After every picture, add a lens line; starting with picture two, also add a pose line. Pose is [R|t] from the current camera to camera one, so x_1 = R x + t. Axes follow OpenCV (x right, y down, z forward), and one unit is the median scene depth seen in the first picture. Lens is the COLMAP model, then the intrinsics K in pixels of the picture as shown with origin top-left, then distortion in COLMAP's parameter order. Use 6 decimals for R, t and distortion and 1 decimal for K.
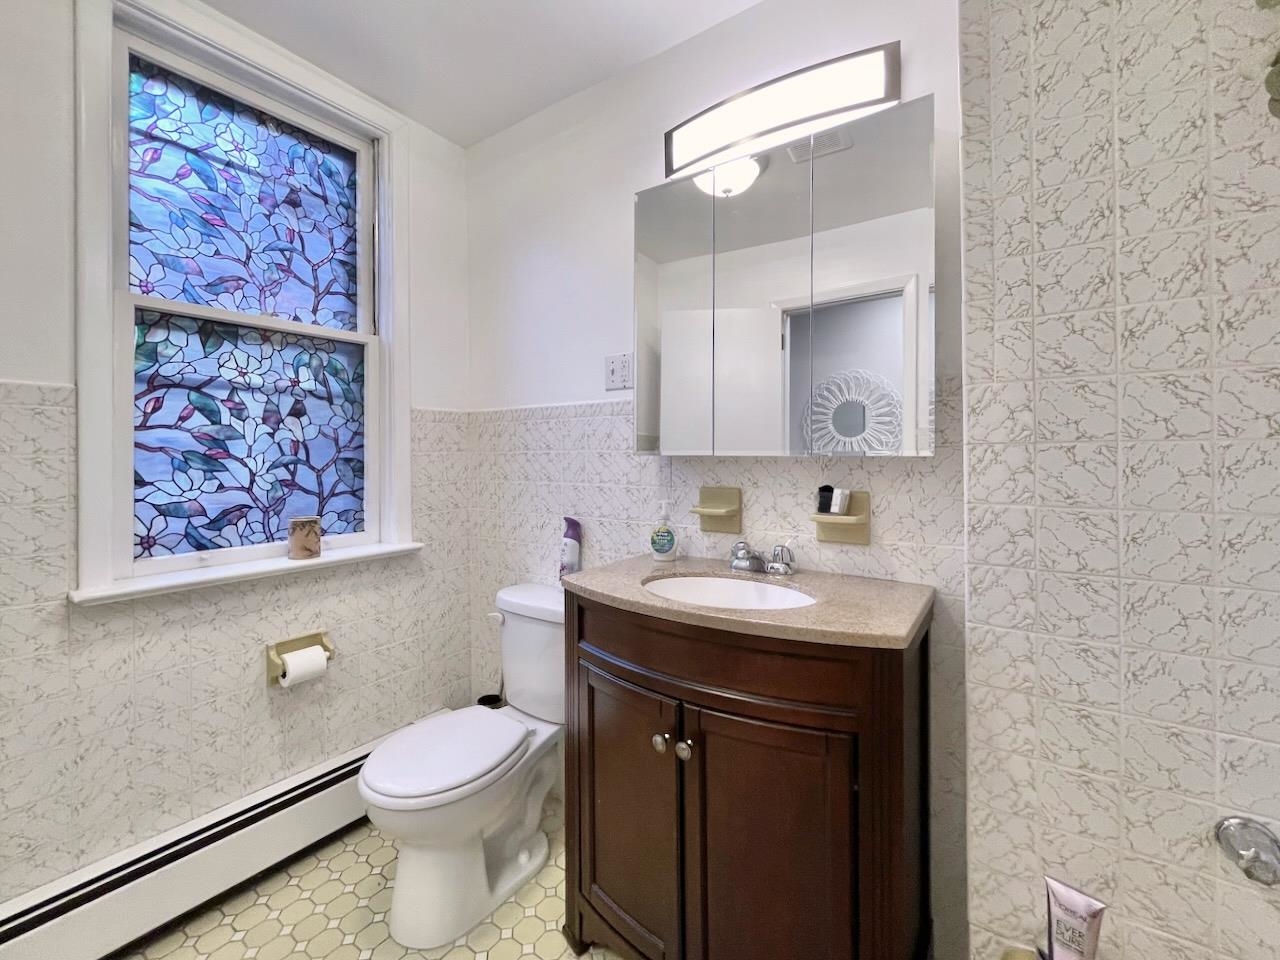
lens RADIAL K [[544.8, 0, 645.9], [0, 544.8, 452.3], [0, 0, 1]] dist [-0.001366, -0.000119]
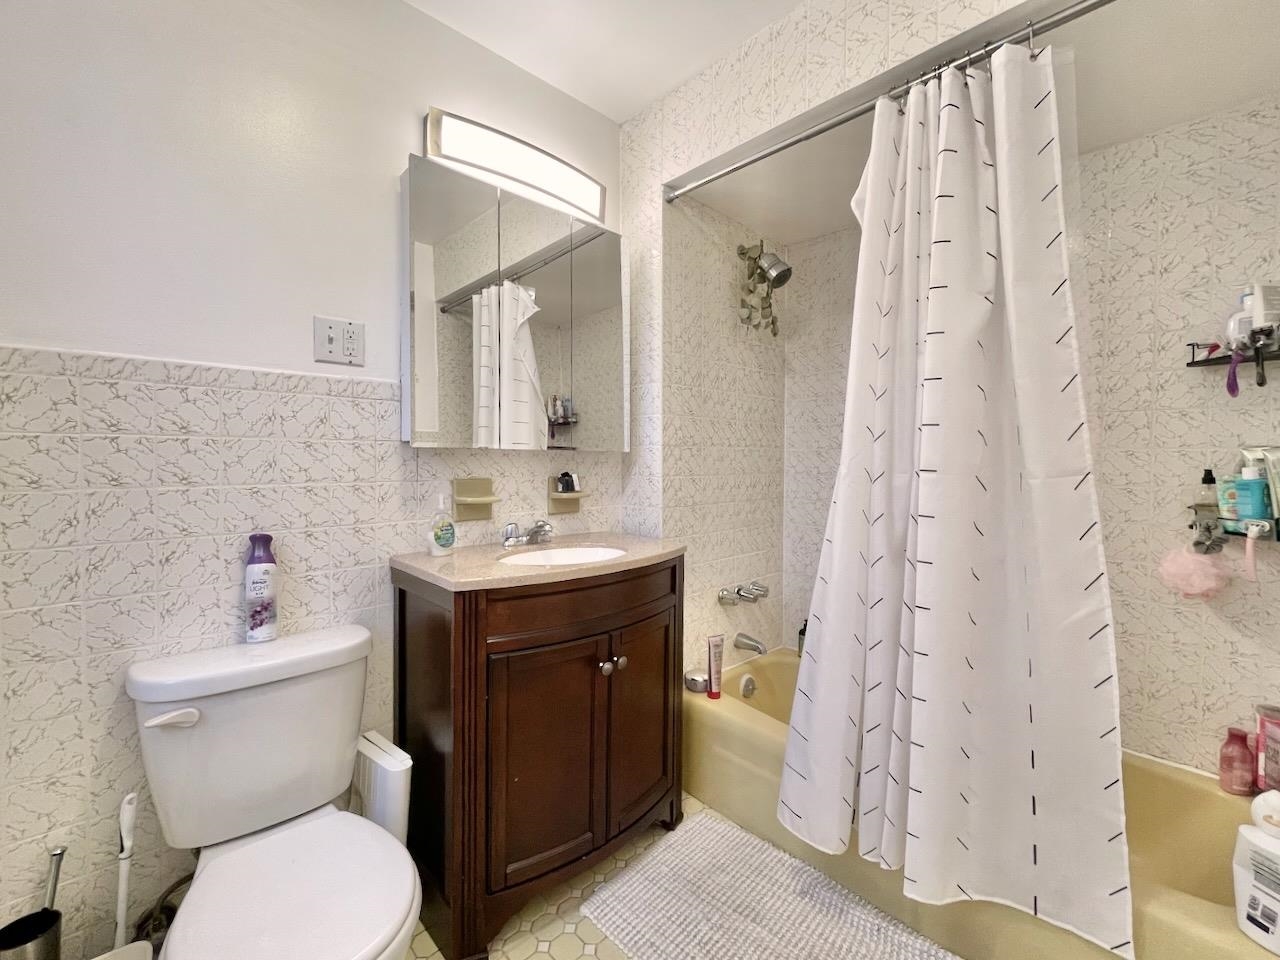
lens RADIAL K [[542.1, 0, 636.3], [0, 542.1, 467.8], [0, 0, 1]] dist [-0.000076, -0.000009]
pose [[0.207179, -0.010505, 0.978247, -0.818598], [-0.010102, 0.999866, 0.012877, 0.024919], [-0.978251, -0.012550, 0.207045, 0.448285]]
